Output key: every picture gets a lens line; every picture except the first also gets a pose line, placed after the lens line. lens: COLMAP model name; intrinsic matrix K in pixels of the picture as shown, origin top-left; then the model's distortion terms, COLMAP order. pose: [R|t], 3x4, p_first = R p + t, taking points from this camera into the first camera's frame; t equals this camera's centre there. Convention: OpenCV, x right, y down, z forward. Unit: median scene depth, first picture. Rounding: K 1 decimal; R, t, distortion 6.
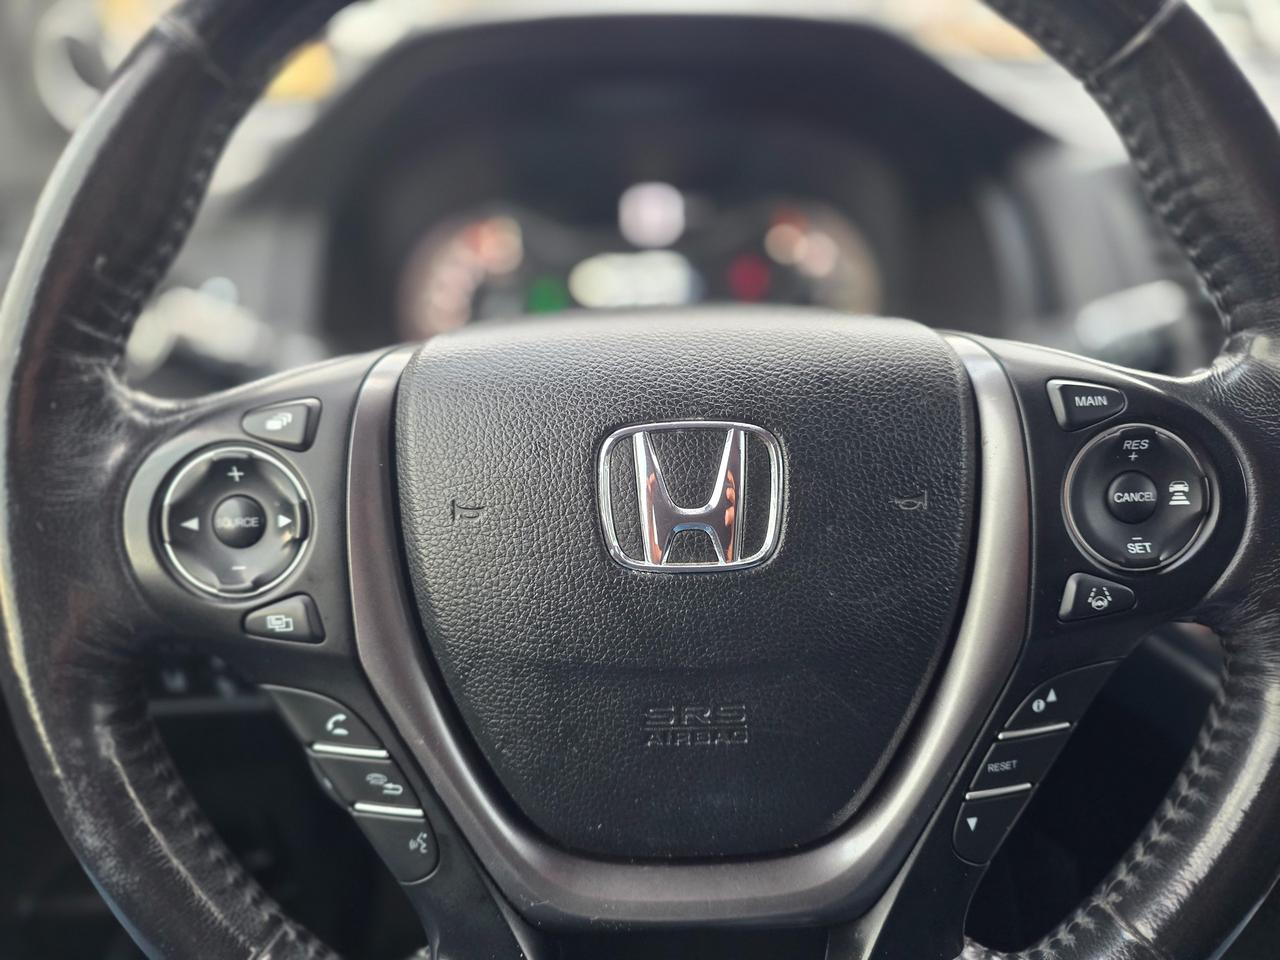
lens RADIAL K [[892.5, 0, 645.7], [0, 892.5, 483.1], [0, 0, 1]] dist [-0.006677, 0.003019]
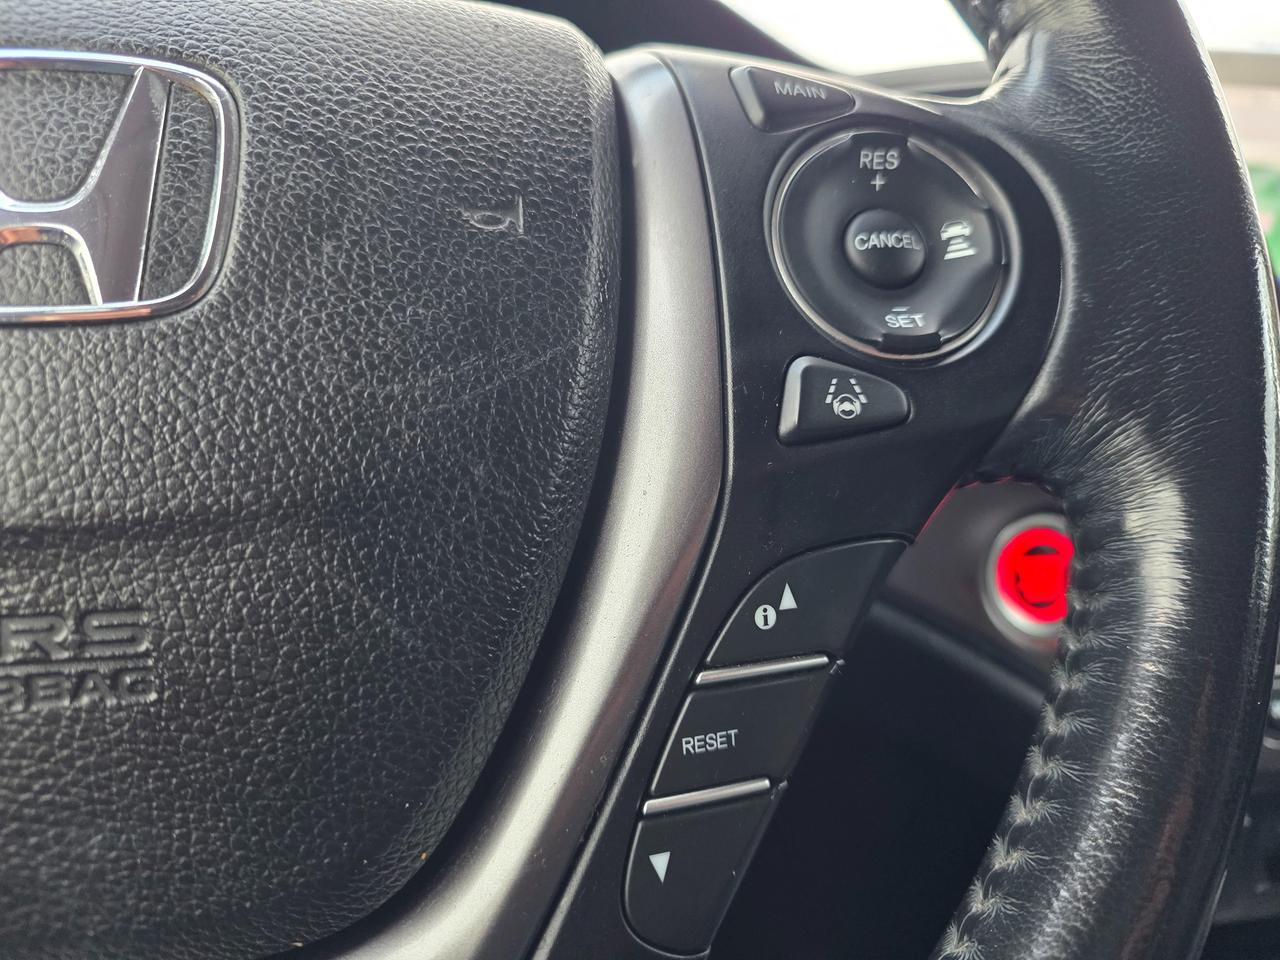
lens RADIAL K [[892.5, 0, 645.7], [0, 892.5, 483.1], [0, 0, 1]] dist [-0.006677, 0.003019]
pose [[0.987231, -0.010115, 0.158976, 0.294178], [0.046049, 0.973495, -0.224025, 0.297507], [-0.152497, 0.228485, 0.961530, 0.490956]]
